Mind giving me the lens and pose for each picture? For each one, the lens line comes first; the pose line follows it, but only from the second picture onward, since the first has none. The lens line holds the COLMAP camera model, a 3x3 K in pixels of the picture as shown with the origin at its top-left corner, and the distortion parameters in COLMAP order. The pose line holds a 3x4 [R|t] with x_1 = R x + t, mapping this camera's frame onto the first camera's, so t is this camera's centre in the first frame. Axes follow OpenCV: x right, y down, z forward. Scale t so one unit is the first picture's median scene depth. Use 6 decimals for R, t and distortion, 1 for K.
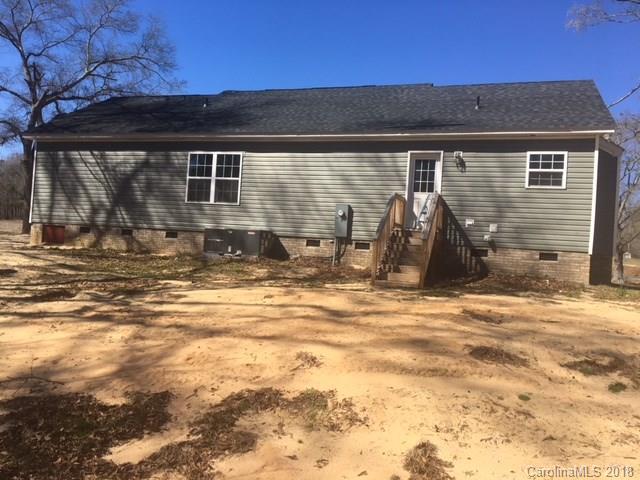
lens RADIAL K [[534.6, 0, 320.0], [0, 534.6, 240.0], [0, 0, 1]] dist [-0.001118, -0.000984]
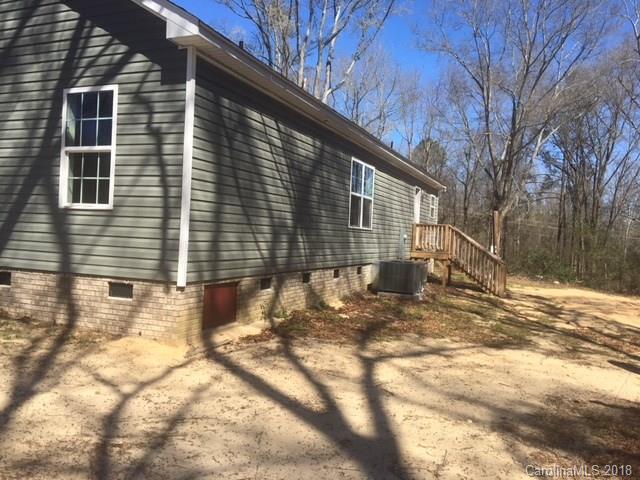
lens RADIAL K [[534.6, 0, 320.0], [0, 534.6, 240.0], [0, 0, 1]] dist [-0.001118, -0.000984]
pose [[0.023219, -0.068326, 0.997393, -0.943257], [-0.053848, 0.996128, 0.069493, -0.090930], [-0.998279, -0.055321, 0.019450, 0.939323]]
